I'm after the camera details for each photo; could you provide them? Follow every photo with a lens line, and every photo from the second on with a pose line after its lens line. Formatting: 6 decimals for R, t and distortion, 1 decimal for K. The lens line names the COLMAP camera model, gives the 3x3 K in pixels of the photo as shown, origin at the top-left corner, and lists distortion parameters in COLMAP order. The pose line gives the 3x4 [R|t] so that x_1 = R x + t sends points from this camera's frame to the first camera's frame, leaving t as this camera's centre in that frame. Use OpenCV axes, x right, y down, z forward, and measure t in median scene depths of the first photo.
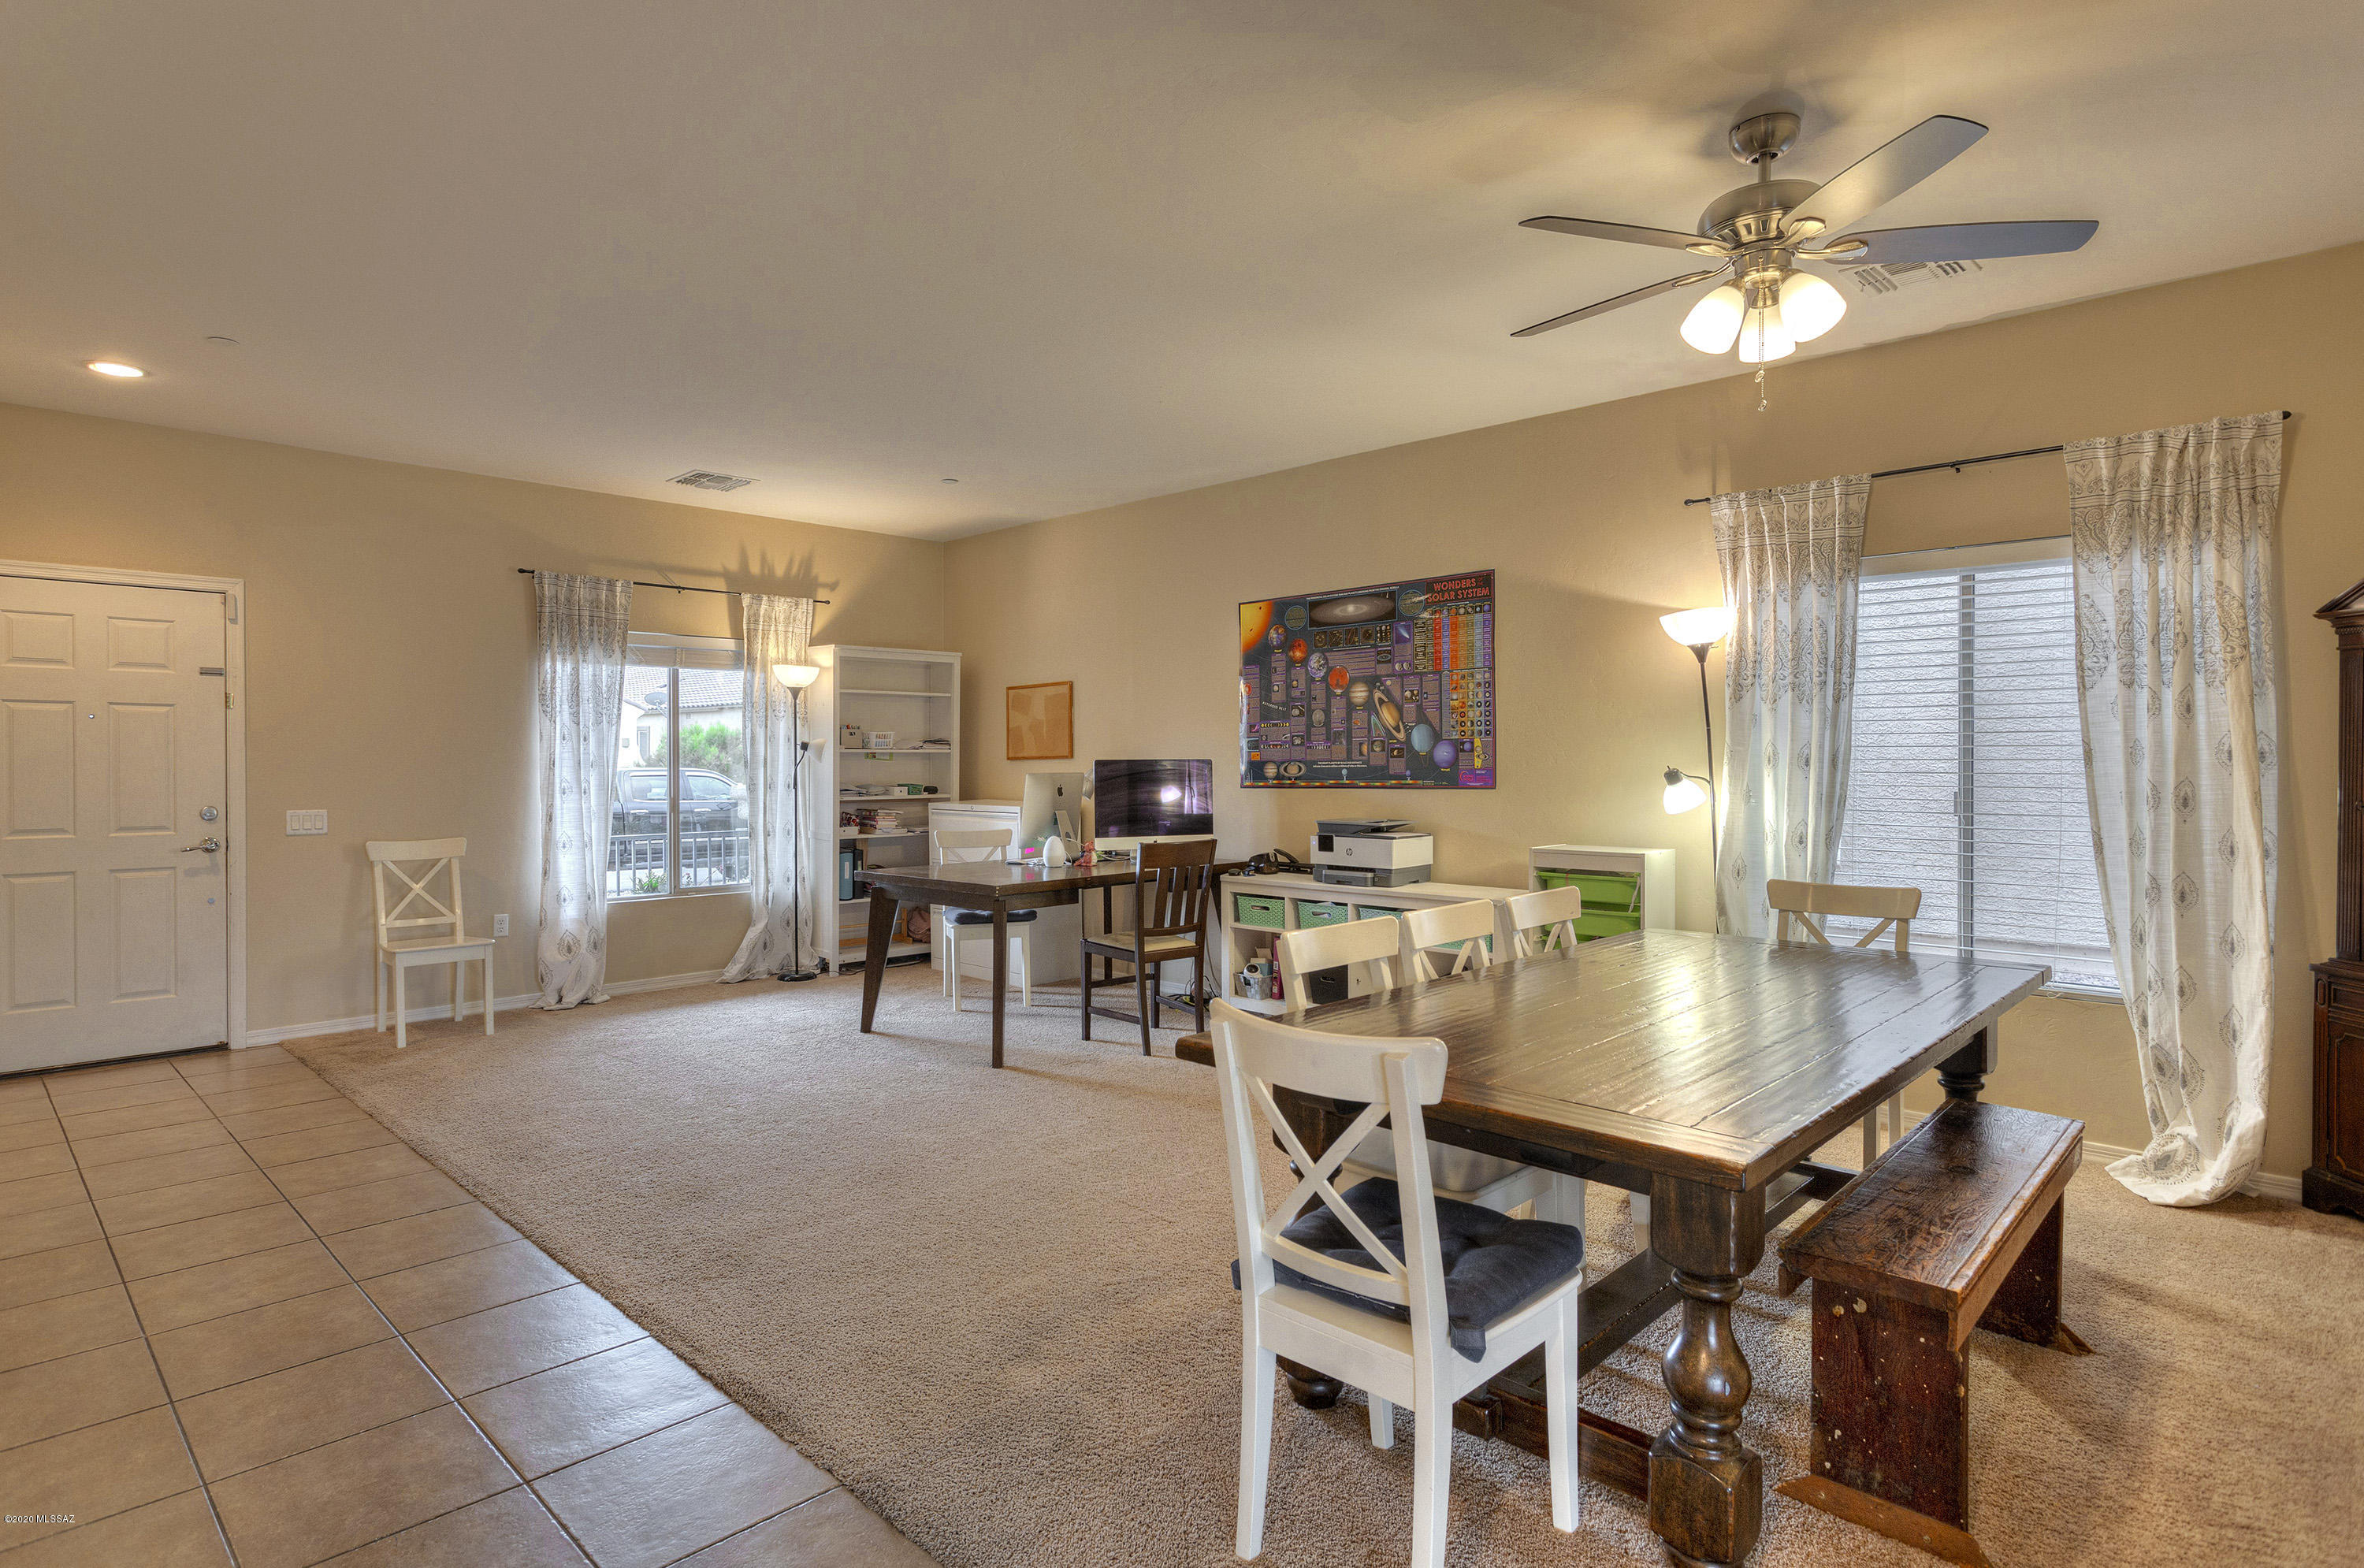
lens RADIAL K [[1215.5, 0, 1178.7], [0, 1215.5, 794.5], [0, 0, 1]] dist [-0.000017, 0.000986]
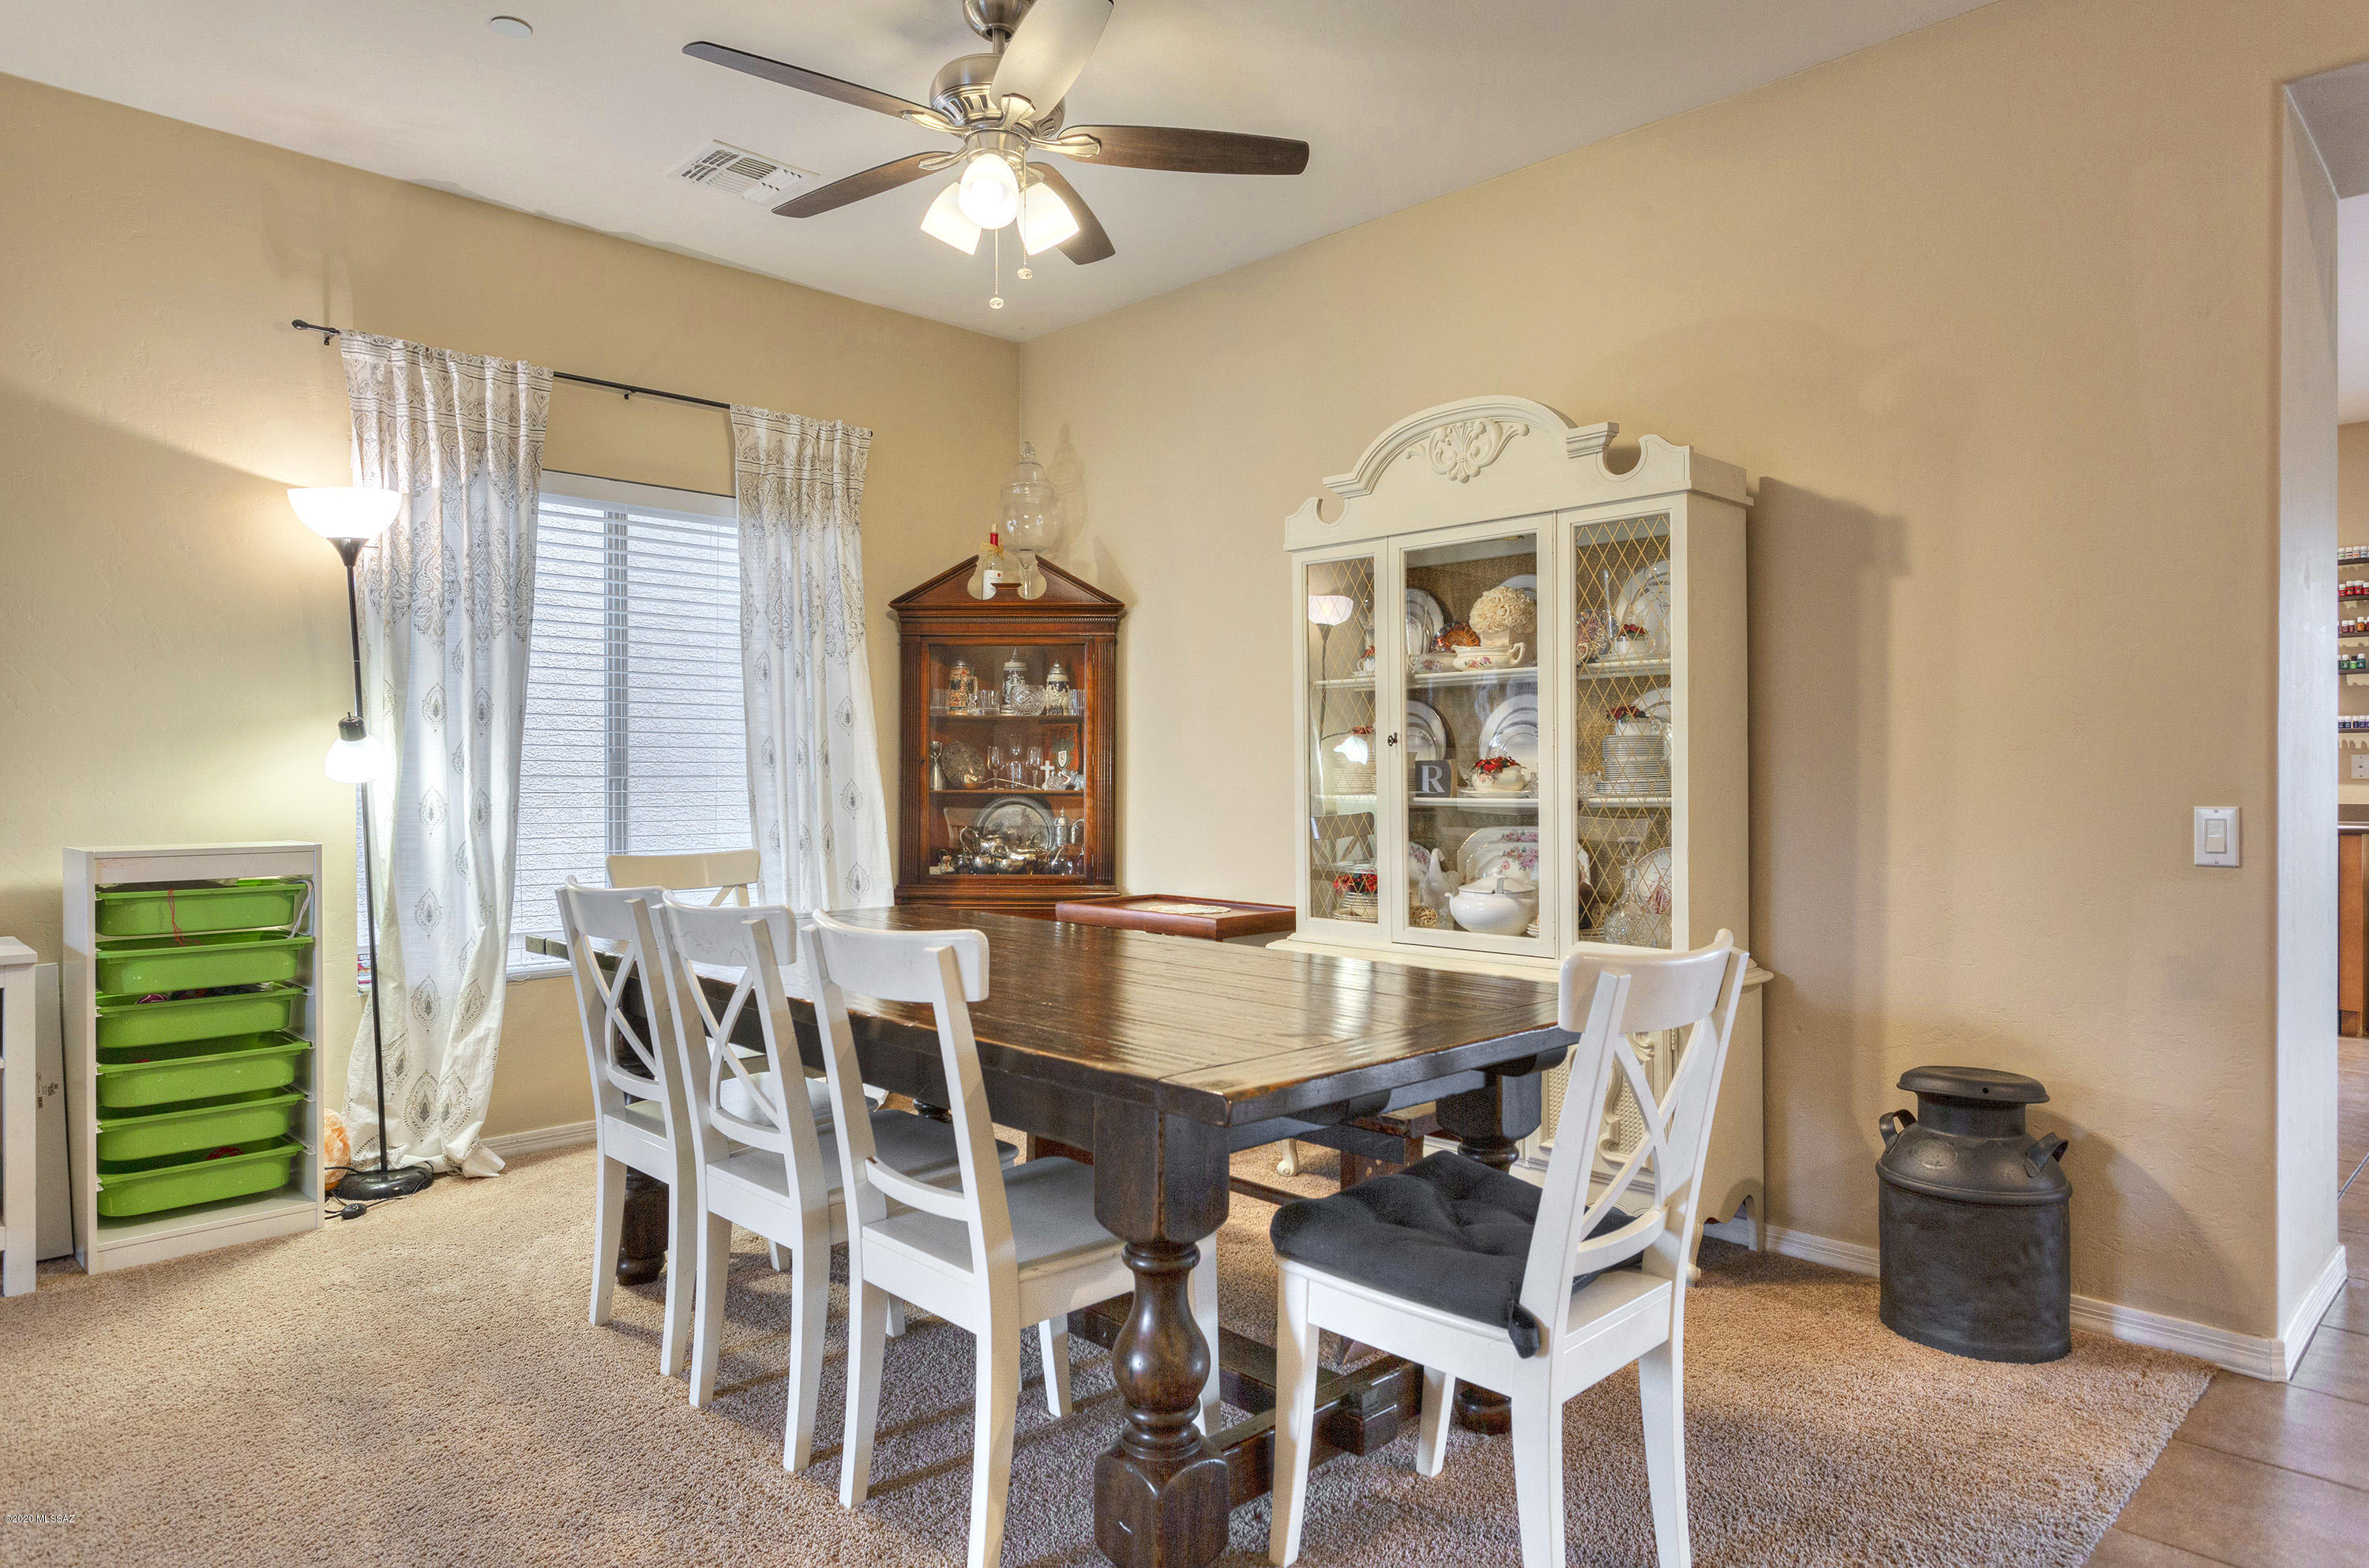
lens RADIAL K [[1385.1, 0, 1173.9], [0, 1385.1, 777.1], [0, 0, 1]] dist [-0.007307, 0.001085]
pose [[0.051148, -0.006177, 0.998672, -0.269691], [0.025631, 0.999660, 0.004870, 0.016206], [-0.998362, 0.025347, 0.051289, 0.399970]]
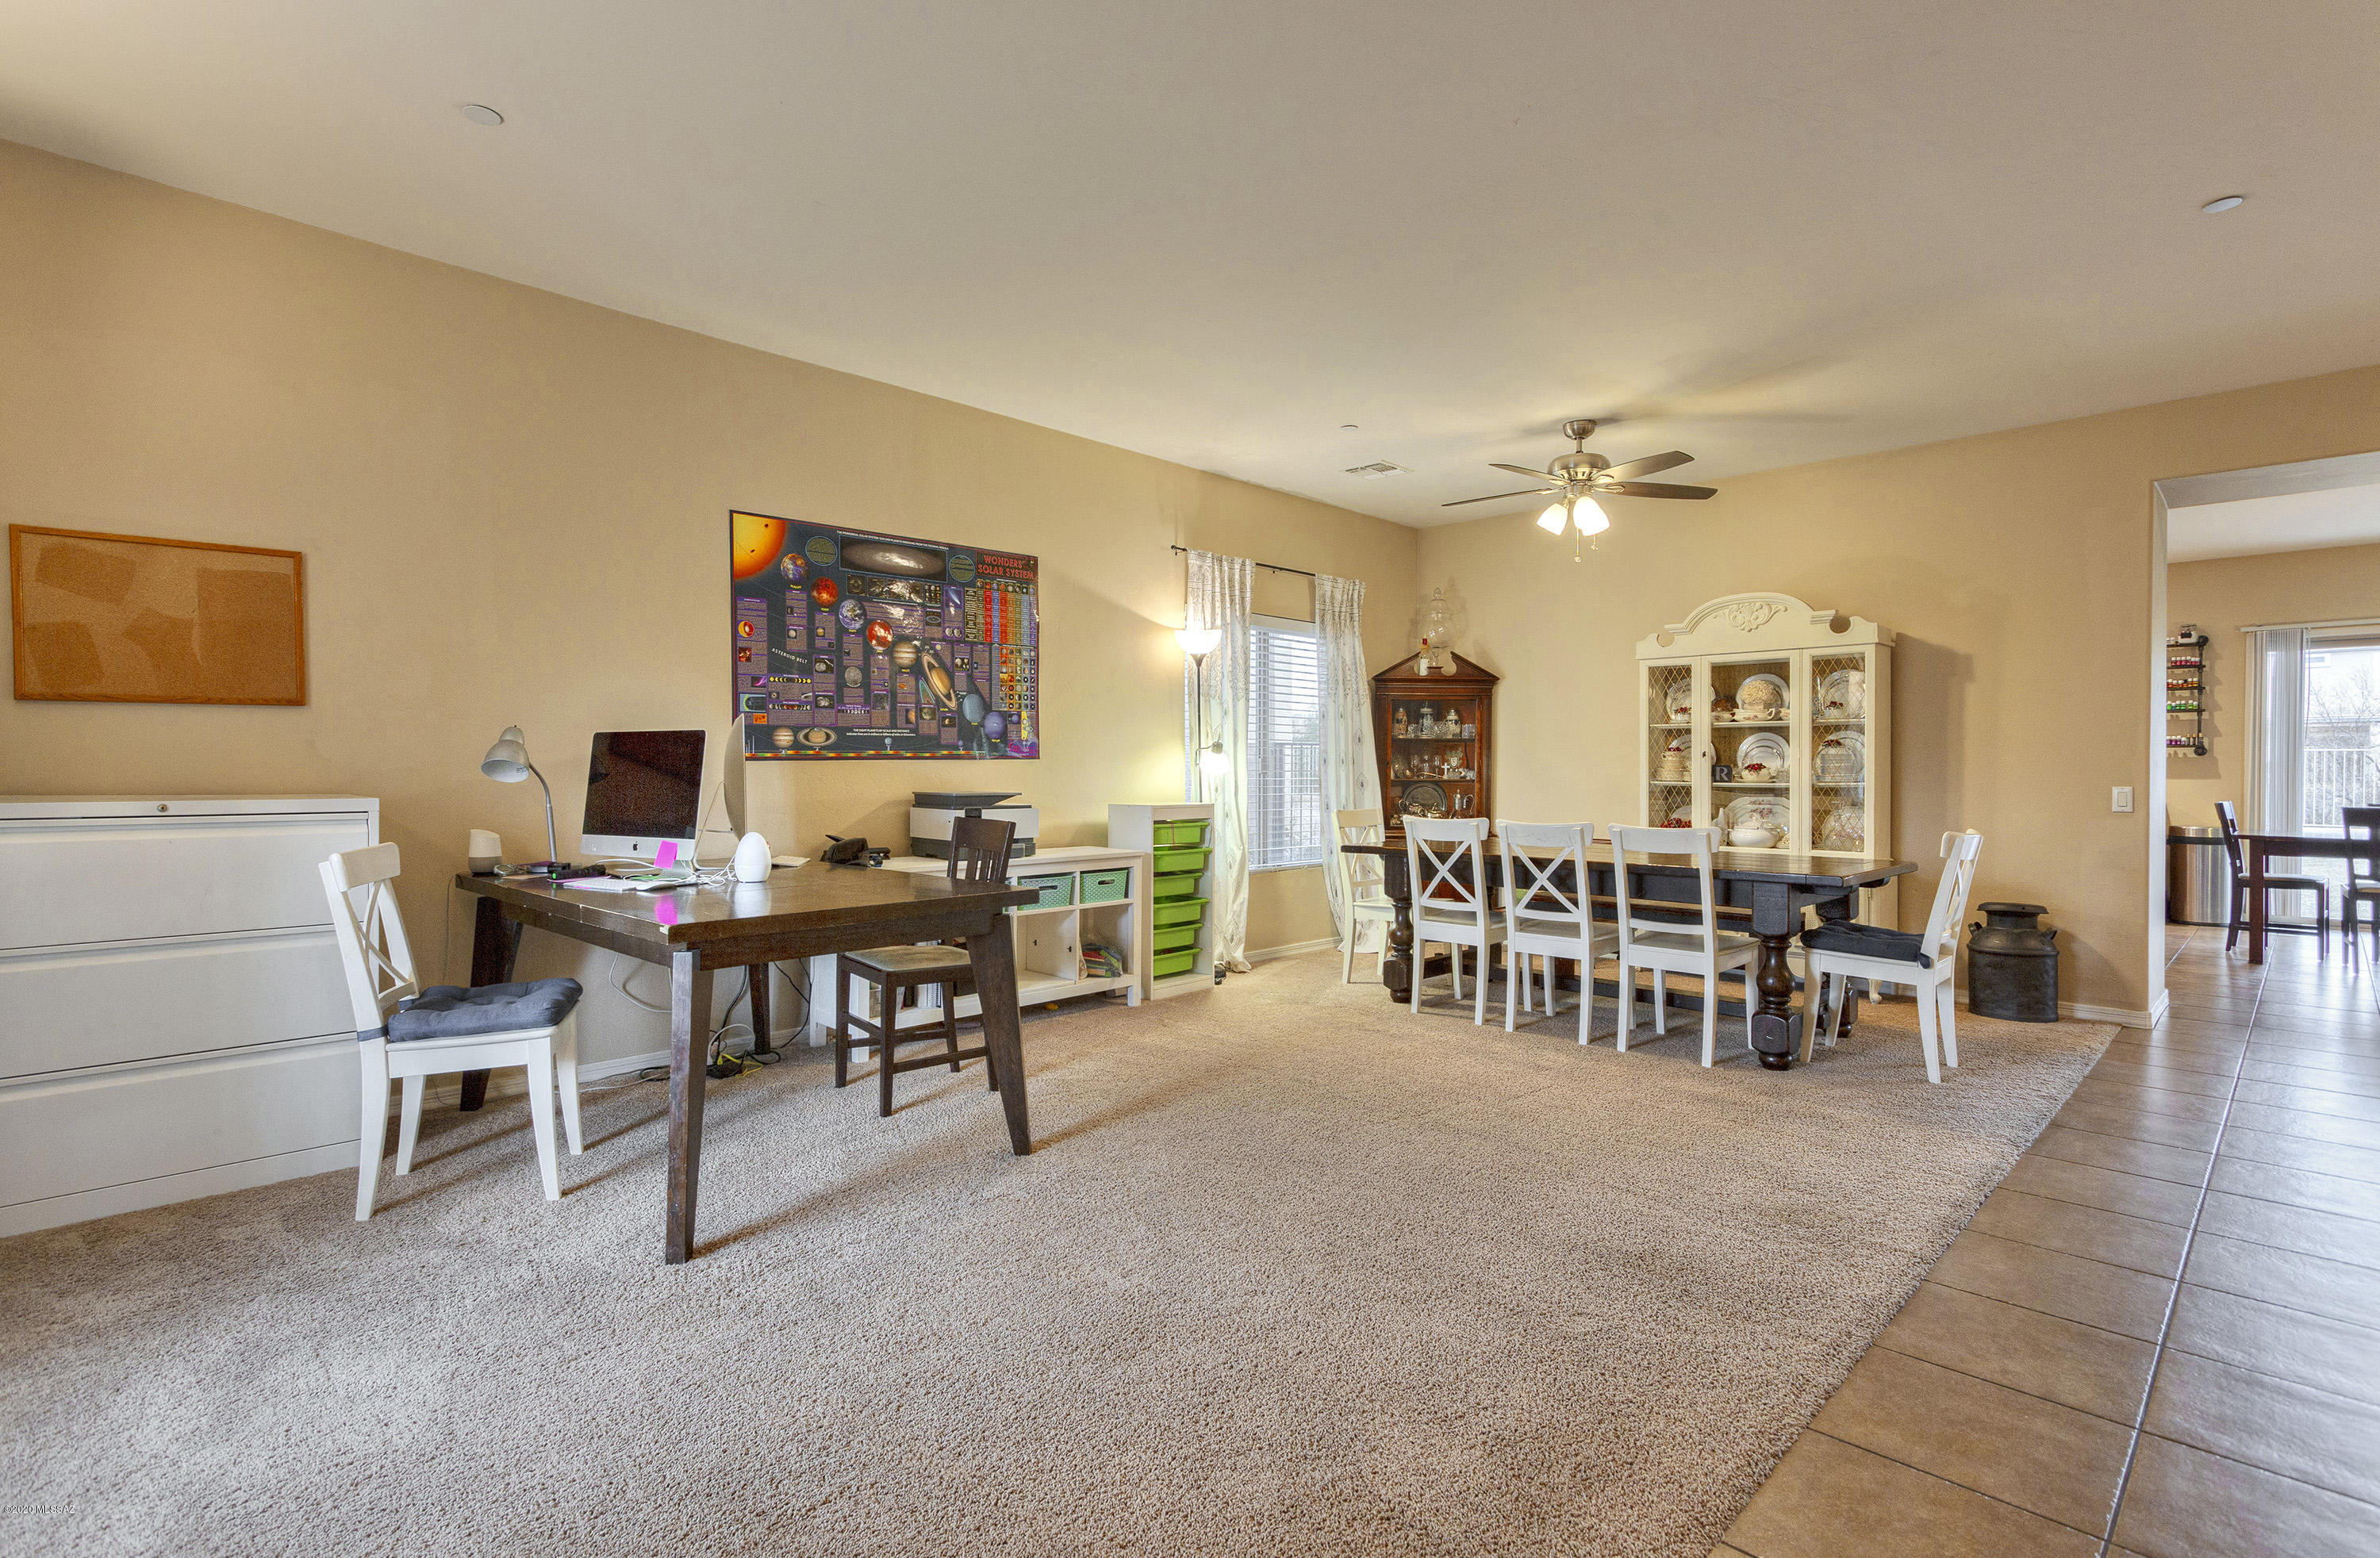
lens RADIAL K [[1119.6, 0, 1189.9], [0, 1119.6, 770.6], [0, 0, 1]] dist [0.009436, 0.000200]
pose [[0.020670, -0.005227, 0.999773, -0.701282], [0.022380, 0.999738, 0.004764, 0.004034], [-0.999536, 0.022276, 0.020781, 0.798622]]
